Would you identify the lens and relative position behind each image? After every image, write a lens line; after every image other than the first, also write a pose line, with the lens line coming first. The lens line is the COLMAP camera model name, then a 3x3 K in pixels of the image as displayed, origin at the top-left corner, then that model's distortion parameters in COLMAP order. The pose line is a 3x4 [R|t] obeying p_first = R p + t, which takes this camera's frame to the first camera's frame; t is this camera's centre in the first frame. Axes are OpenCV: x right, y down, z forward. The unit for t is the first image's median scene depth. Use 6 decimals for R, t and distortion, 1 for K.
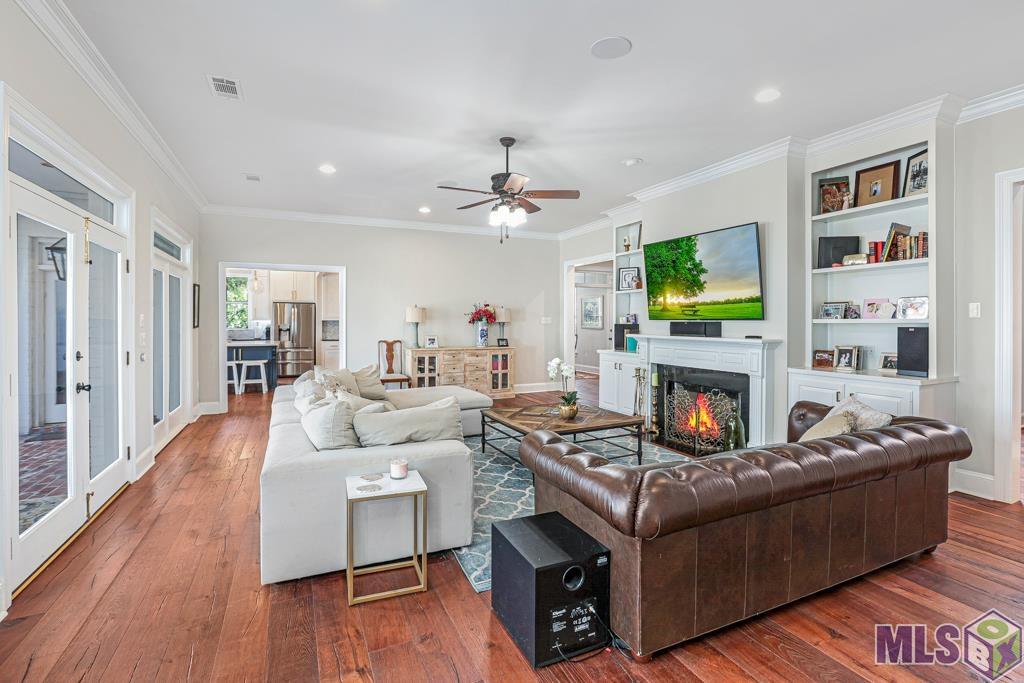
lens RADIAL K [[483.6, 0, 521.2], [0, 483.6, 326.8], [0, 0, 1]] dist [-0.035538, 0.005946]
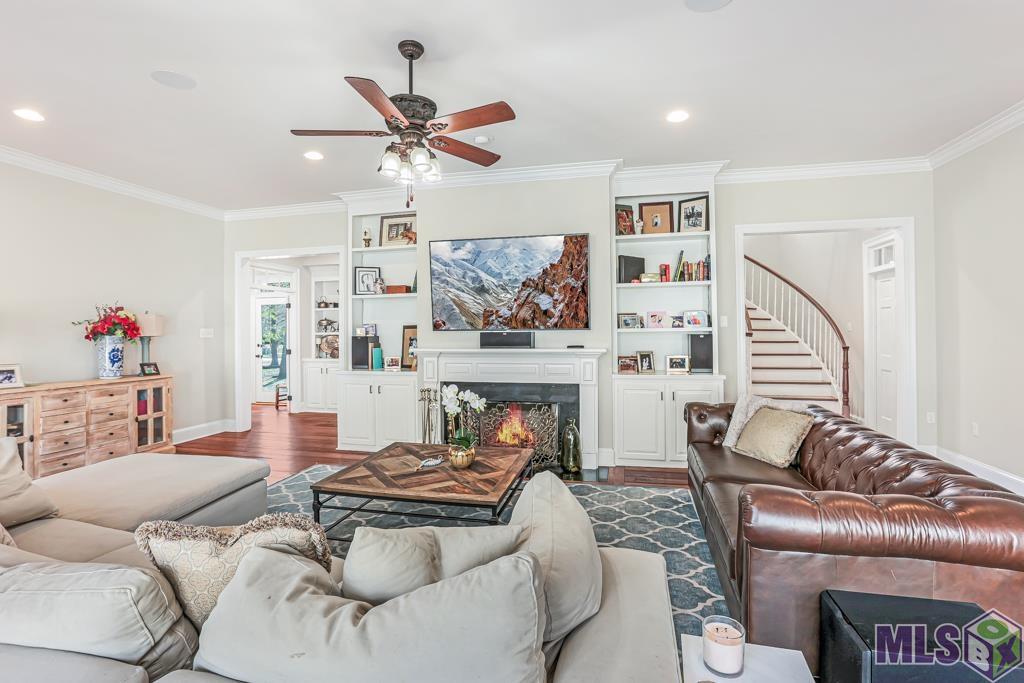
lens RADIAL K [[483.6, 0, 514.3], [0, 483.6, 331.8], [0, 0, 1]] dist [-0.035538, 0.005946]
pose [[0.631170, -0.006845, 0.775614, -0.254109], [0.018079, 0.999819, -0.005888, -0.004131], [-0.775434, 0.017739, 0.631179, 0.294611]]
